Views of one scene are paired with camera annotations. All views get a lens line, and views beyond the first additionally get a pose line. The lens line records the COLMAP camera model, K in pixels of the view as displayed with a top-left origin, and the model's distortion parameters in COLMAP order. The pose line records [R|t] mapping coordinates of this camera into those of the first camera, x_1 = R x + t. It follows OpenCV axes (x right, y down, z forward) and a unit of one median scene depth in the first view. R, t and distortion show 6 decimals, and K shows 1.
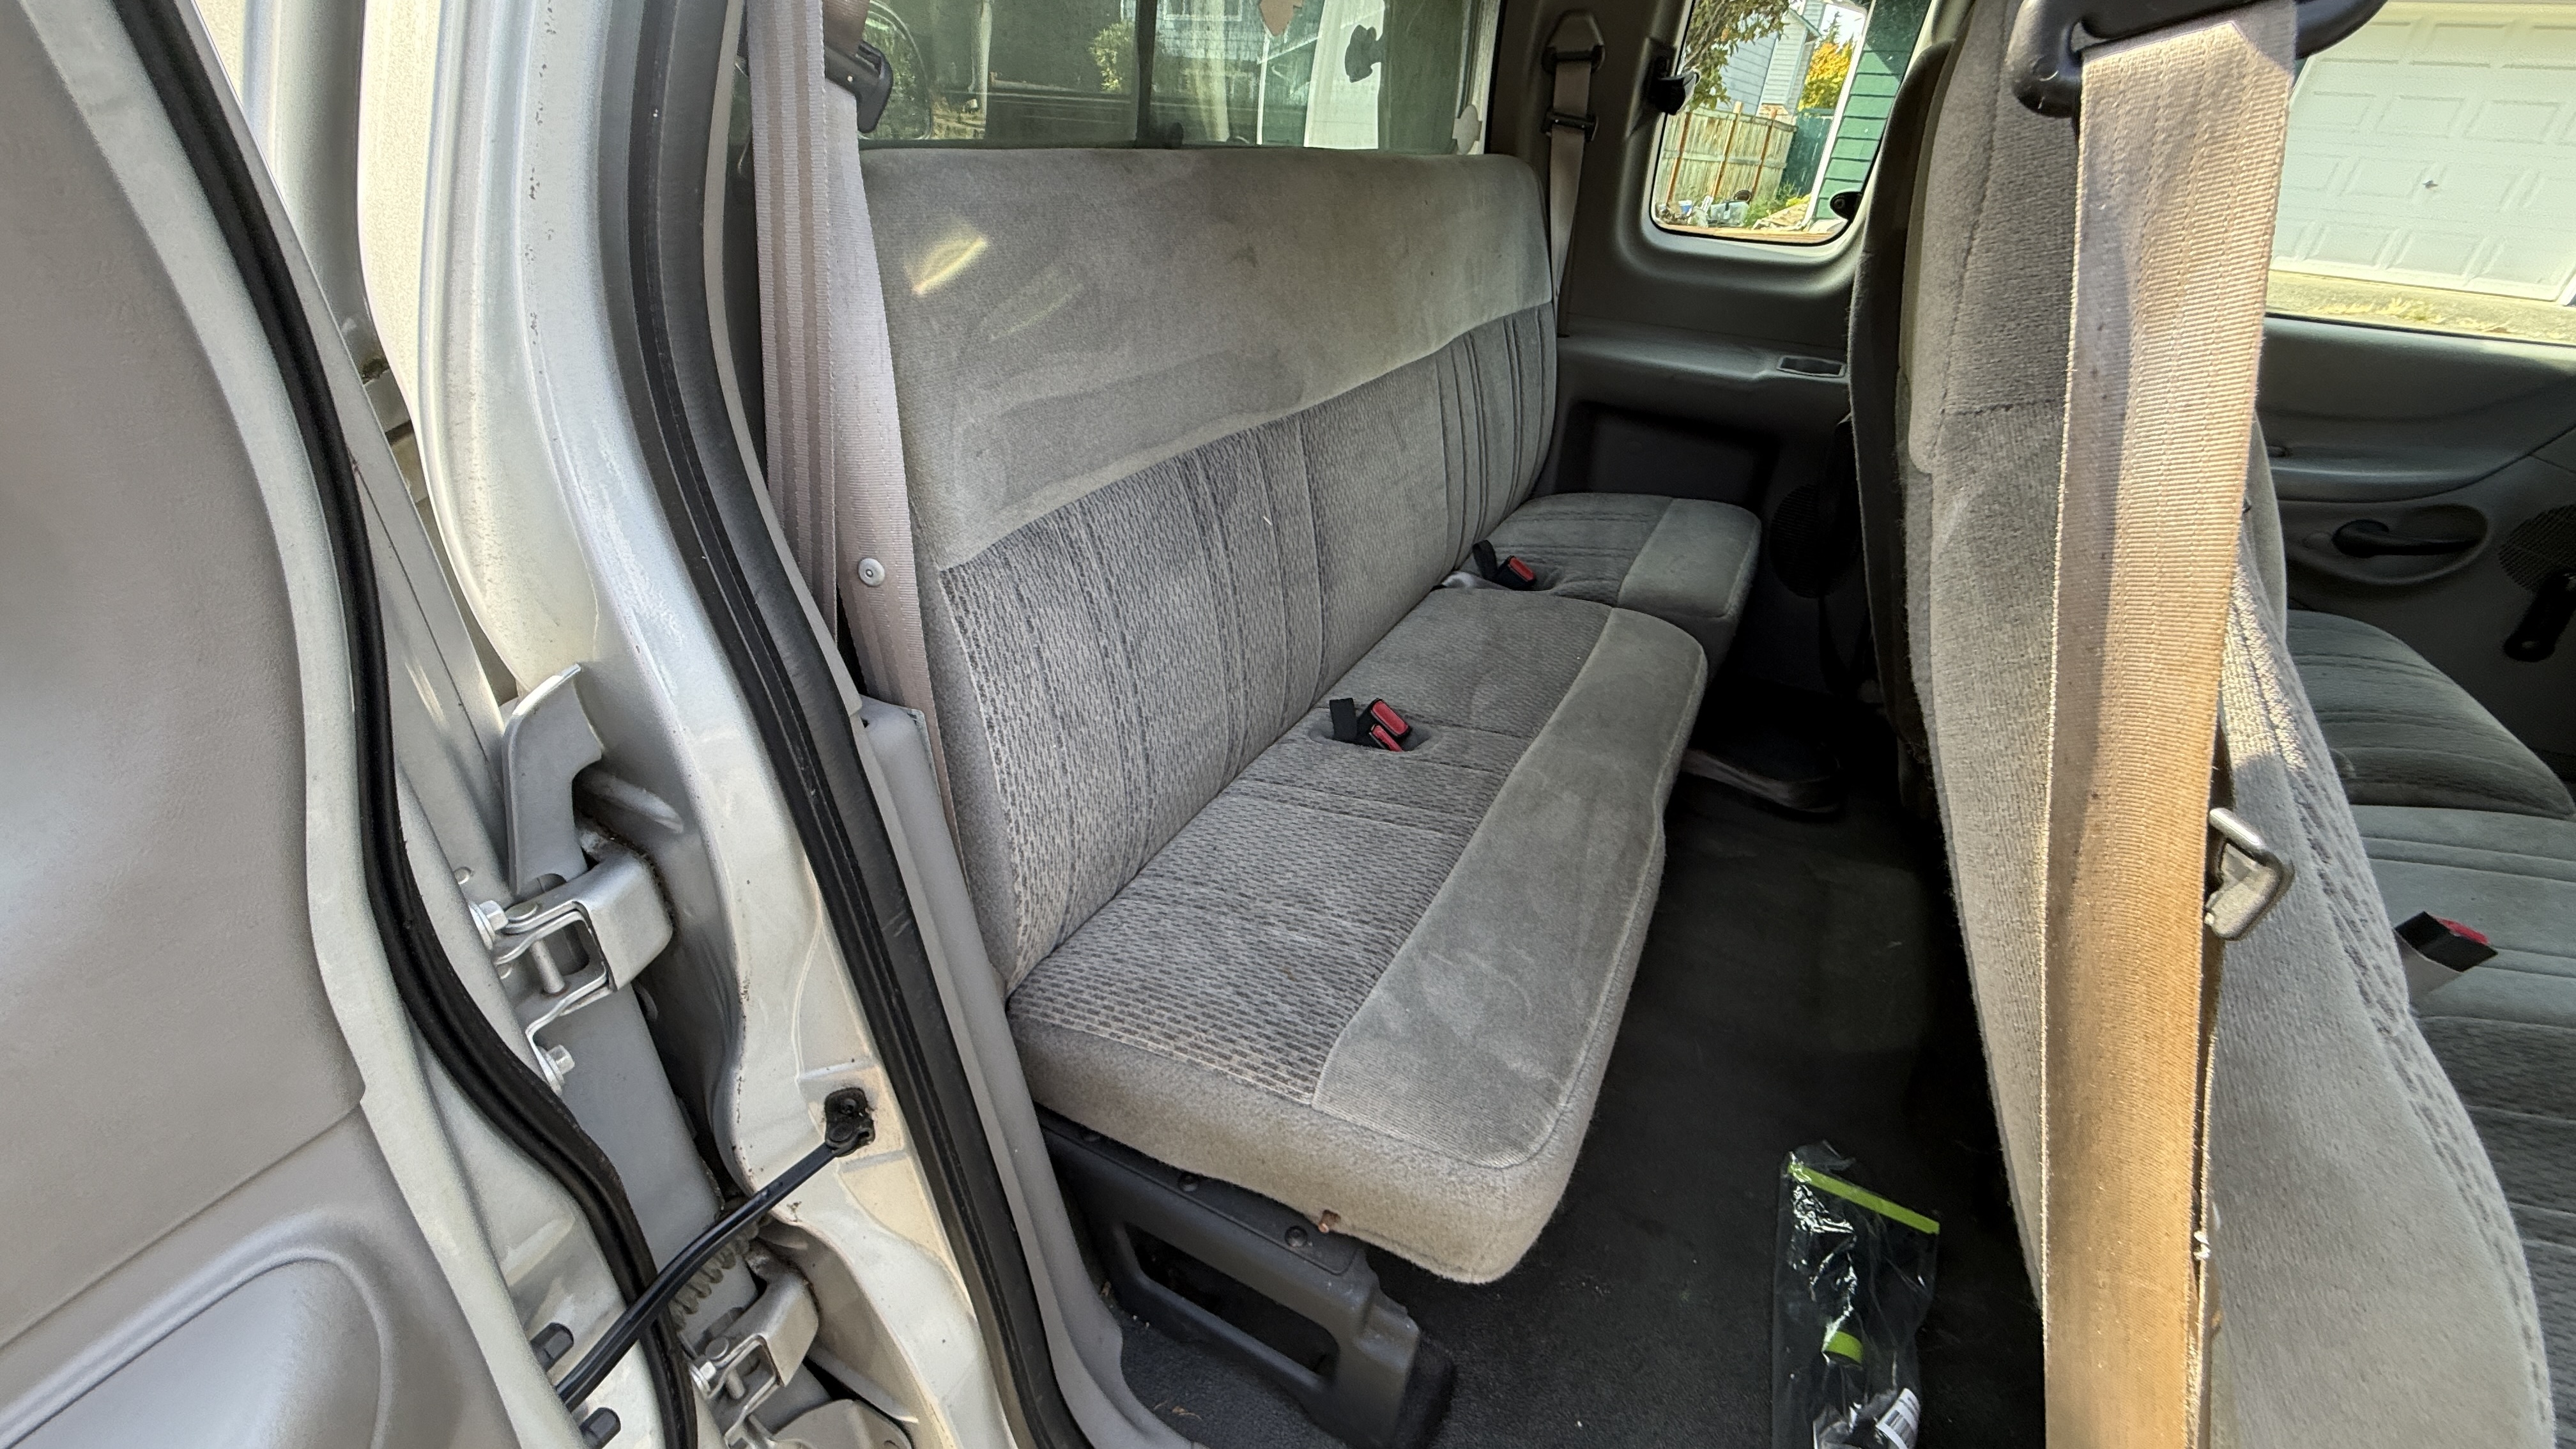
lens RADIAL K [[1024.4, 0, 1288.0], [0, 1024.4, 724.5], [0, 0, 1]] dist [-0.000492, -0.000449]
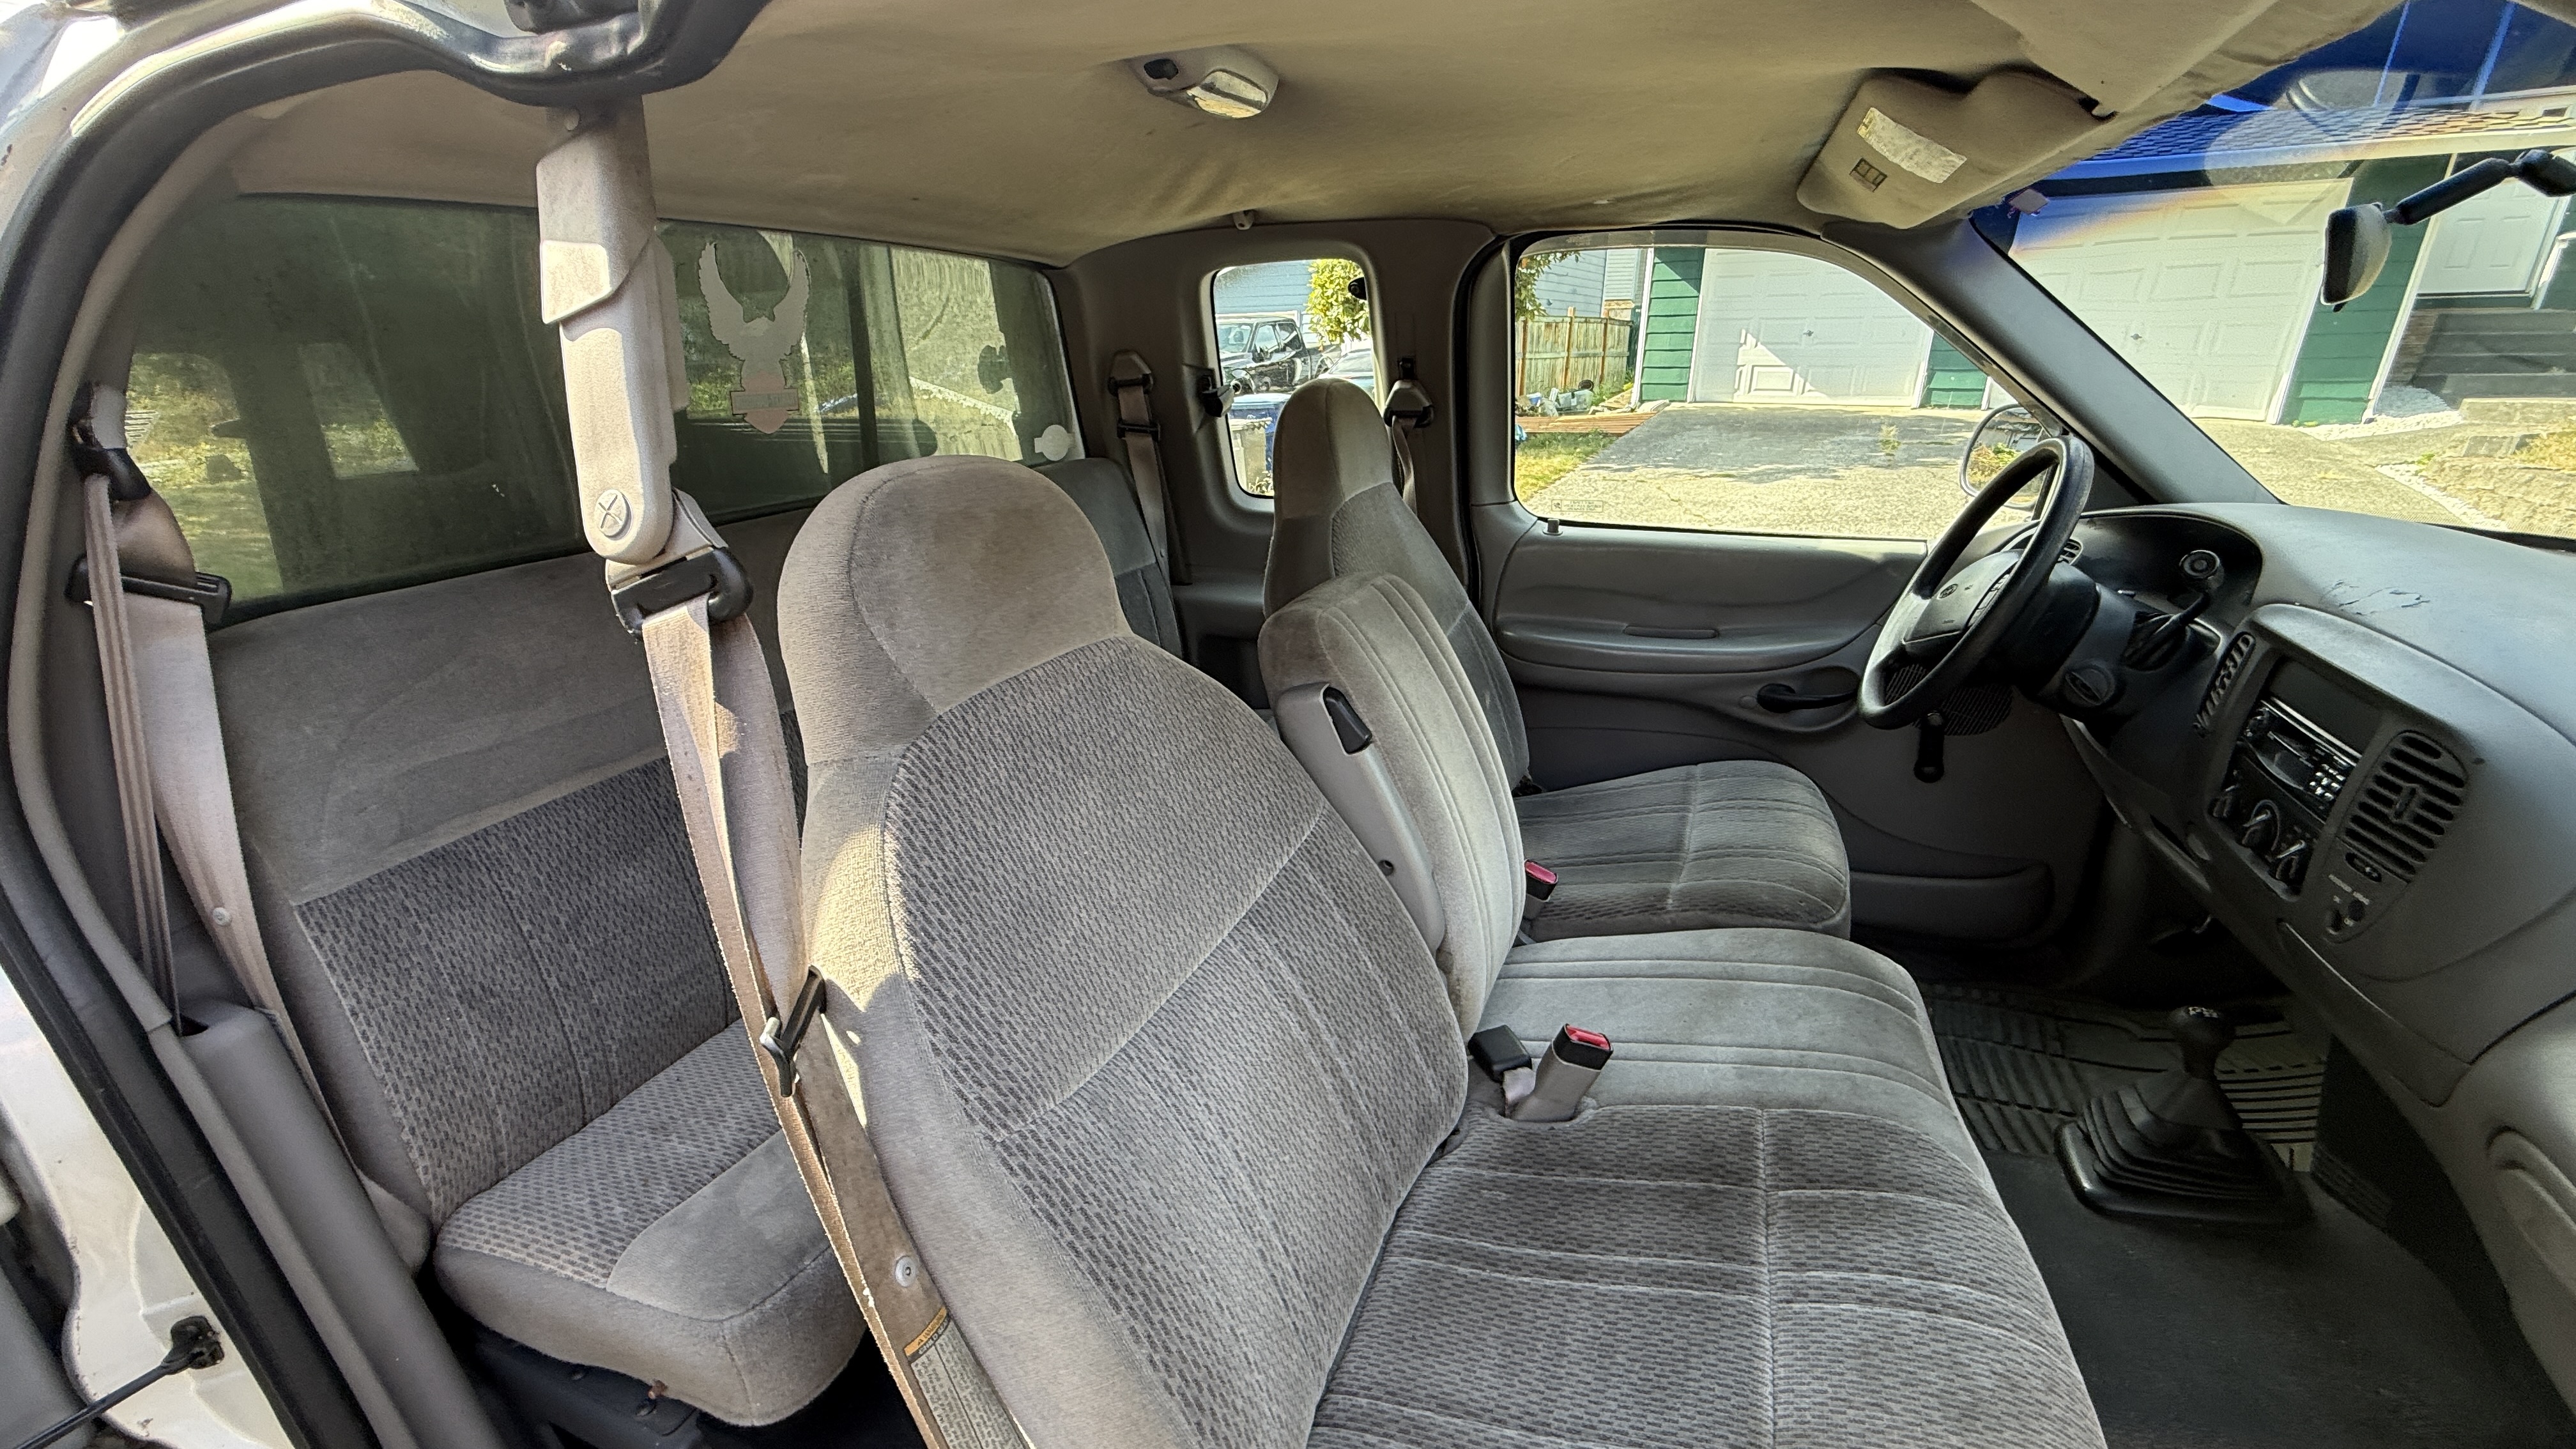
lens RADIAL K [[1024.4, 0, 1288.0], [0, 1024.4, 724.5], [0, 0, 1]] dist [-0.000492, -0.000449]
pose [[0.993689, -0.101573, 0.047591, 0.754730], [0.108334, 0.979048, -0.172419, -0.004760], [-0.029081, 0.176486, 0.983873, -0.349862]]
